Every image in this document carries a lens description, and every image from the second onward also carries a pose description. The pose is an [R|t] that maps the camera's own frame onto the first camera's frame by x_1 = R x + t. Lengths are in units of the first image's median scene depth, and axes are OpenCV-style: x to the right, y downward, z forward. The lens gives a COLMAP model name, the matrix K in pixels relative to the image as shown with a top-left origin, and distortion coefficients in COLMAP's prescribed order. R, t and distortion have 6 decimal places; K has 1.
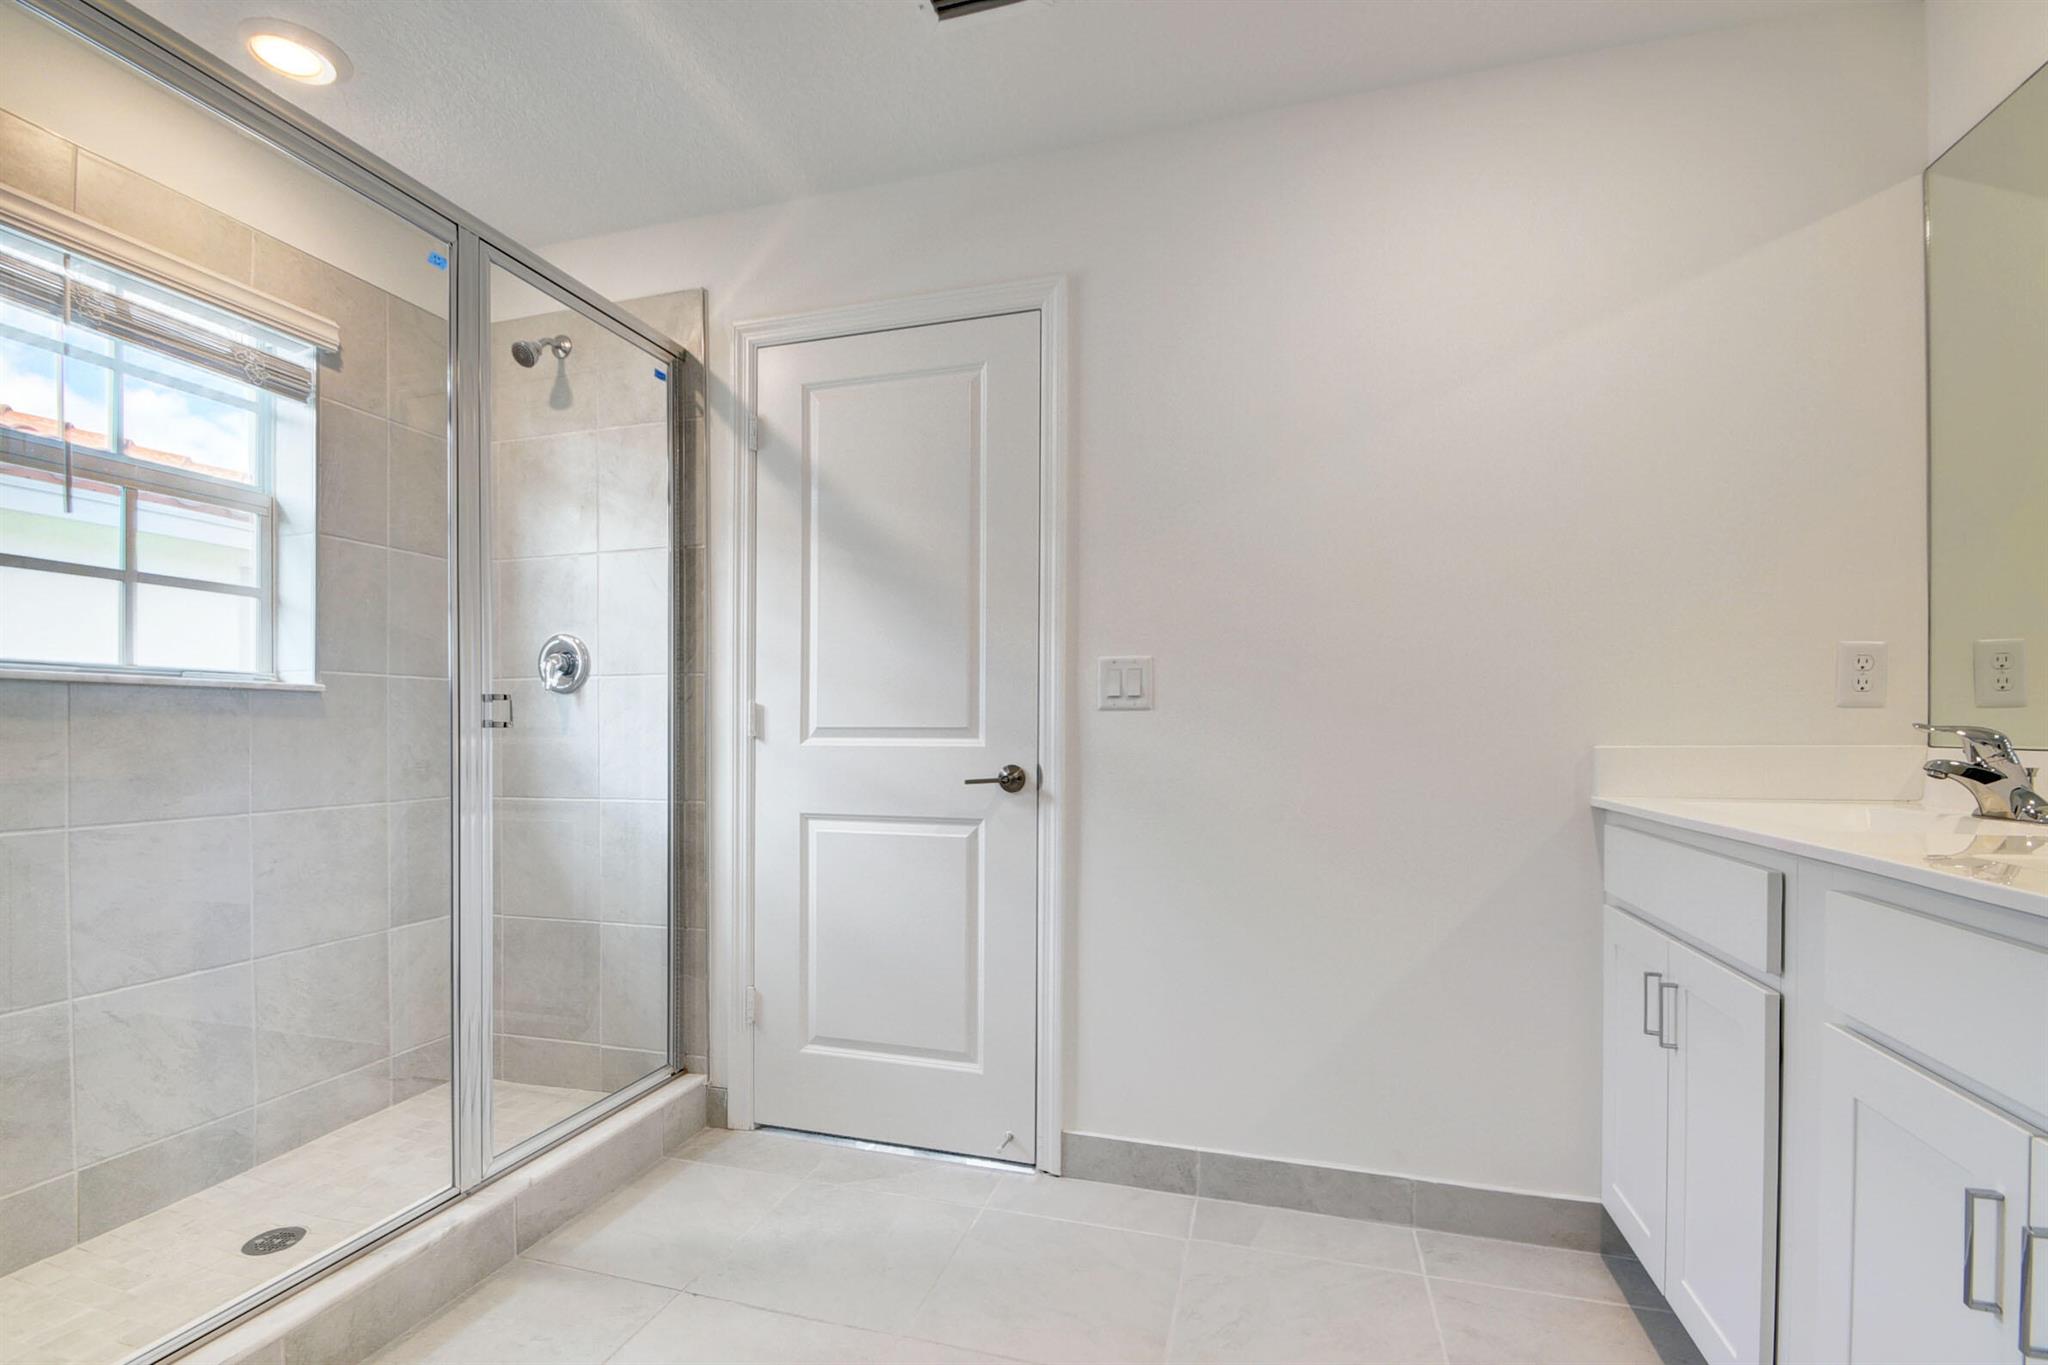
lens RADIAL K [[902.6, 0, 1011.3], [0, 902.6, 738.6], [0, 0, 1]] dist [0.022082, -0.014876]
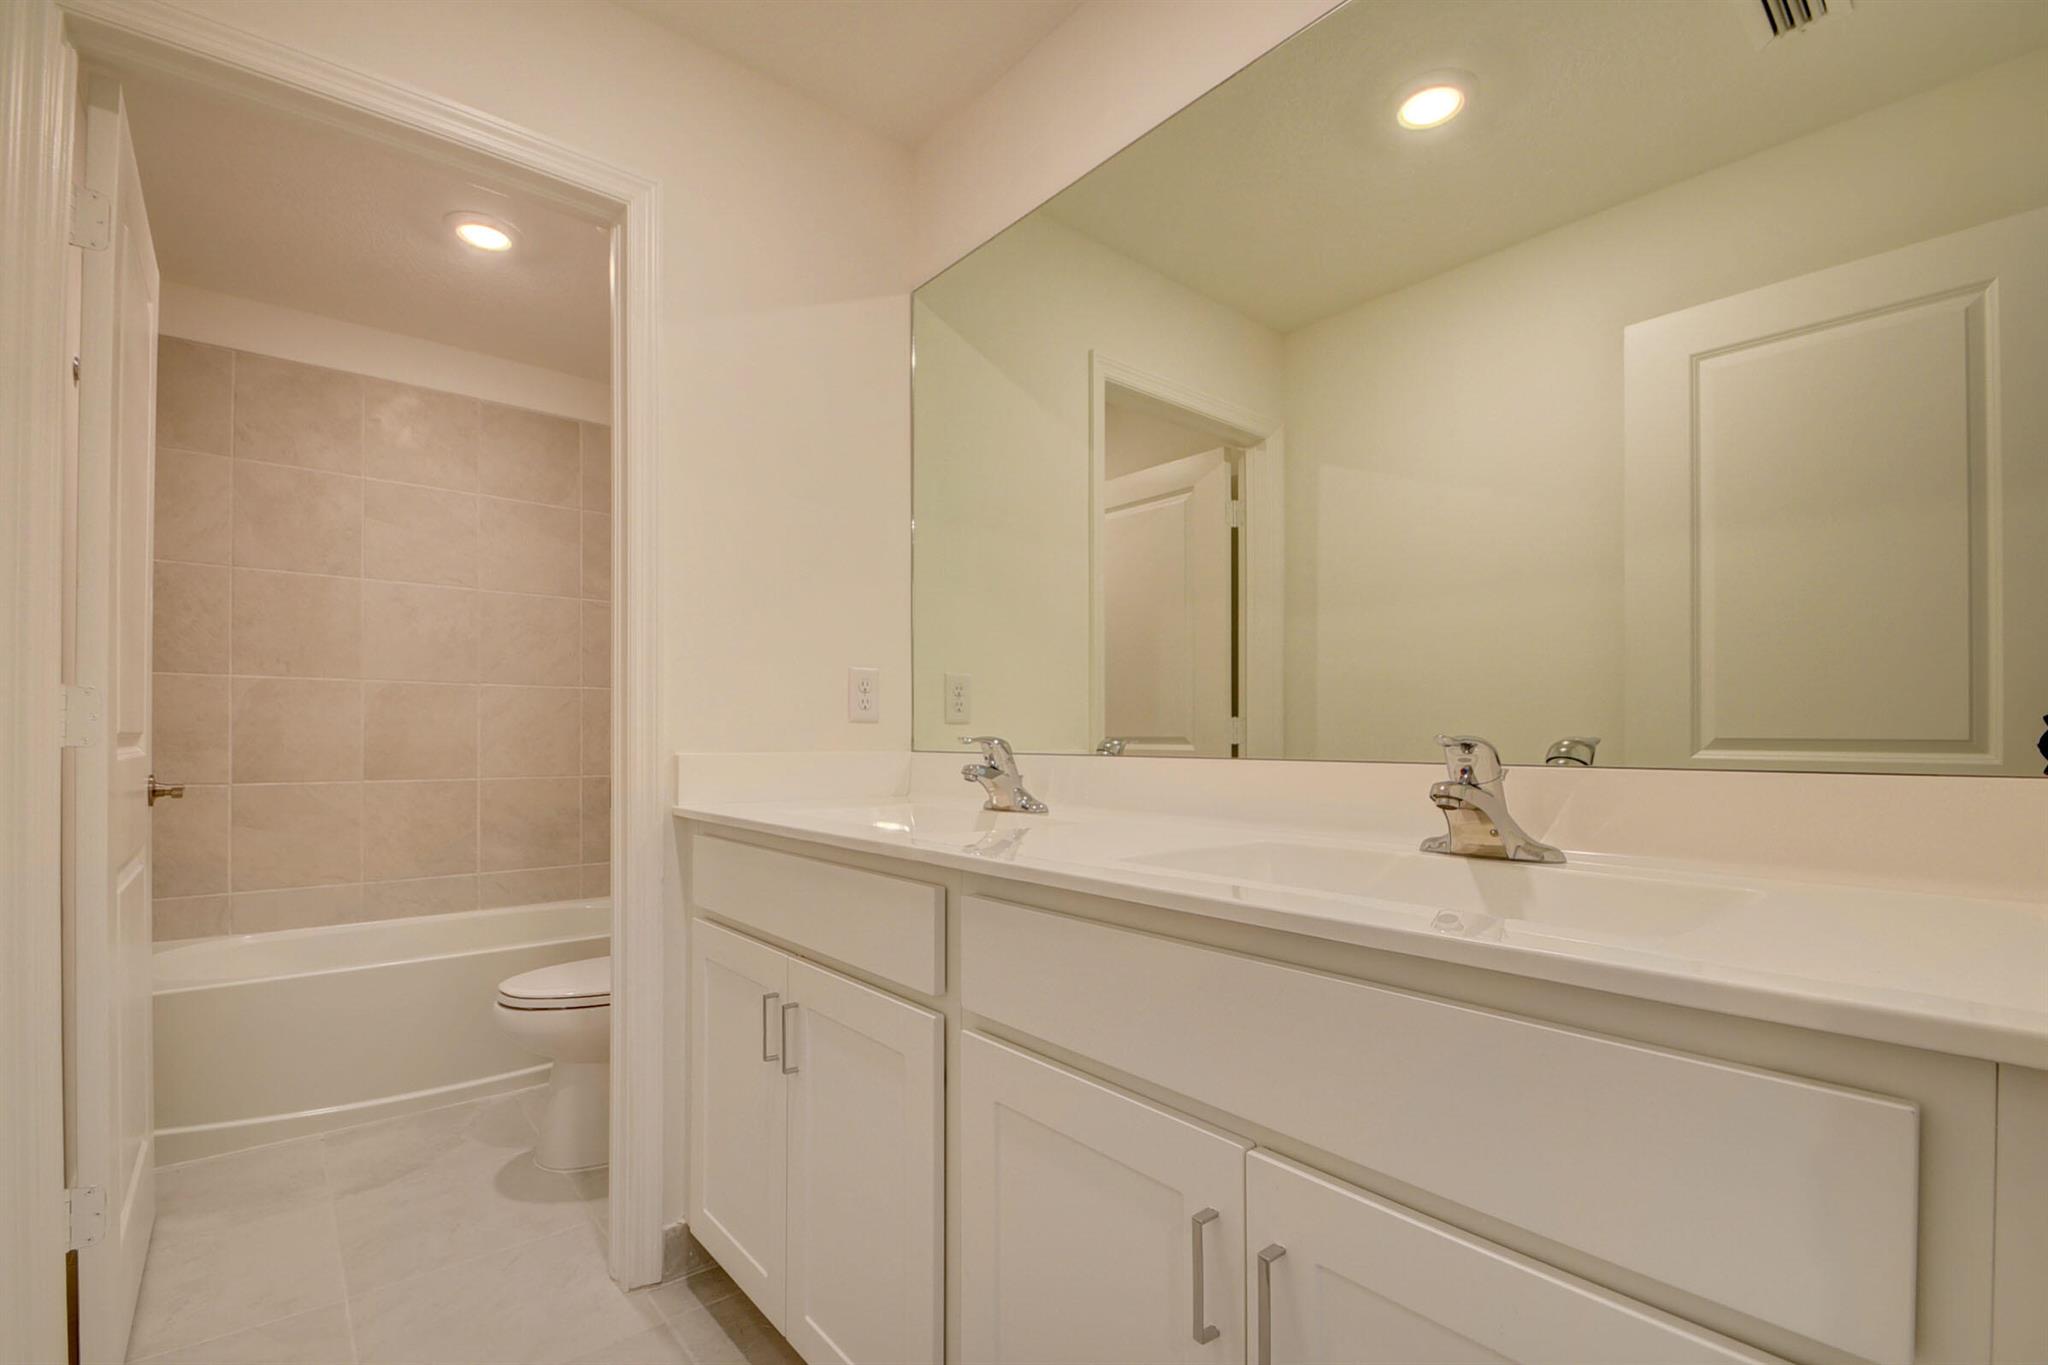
lens RADIAL K [[902.6, 0, 1011.3], [0, 902.6, 738.6], [0, 0, 1]] dist [0.022082, -0.014876]
pose [[0.558039, 0.000295, 0.829815, 0.064315], [0.003708, 0.999989, -0.002849, -0.006476], [-0.829806, 0.004667, 0.558032, 0.286285]]
